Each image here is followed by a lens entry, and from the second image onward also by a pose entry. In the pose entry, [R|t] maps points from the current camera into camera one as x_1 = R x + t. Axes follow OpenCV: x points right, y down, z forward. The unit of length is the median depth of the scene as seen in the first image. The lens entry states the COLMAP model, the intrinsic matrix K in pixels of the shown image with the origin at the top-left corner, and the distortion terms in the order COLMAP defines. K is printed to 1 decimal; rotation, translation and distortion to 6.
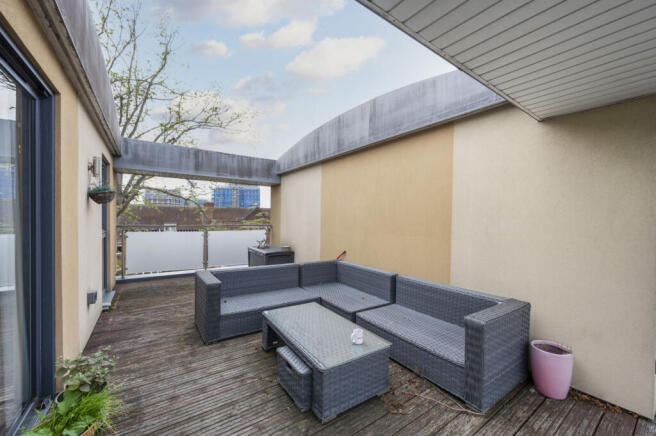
lens RADIAL K [[261.3, 0, 328.0], [0, 261.3, 218.0], [0, 0, 1]] dist [0.014279, 0.000075]
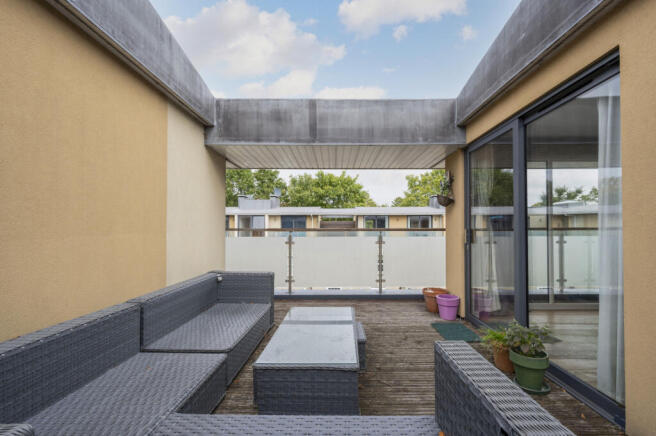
lens RADIAL K [[288.6, 0, 339.5], [0, 288.6, 219.7], [0, 0, 1]] dist [-0.000138, -0.000026]
pose [[-0.825700, 0.007988, 0.564053, -0.548801], [-0.000792, 0.999882, -0.015319, 0.051665], [-0.564109, -0.013096, -0.825597, 1.475931]]
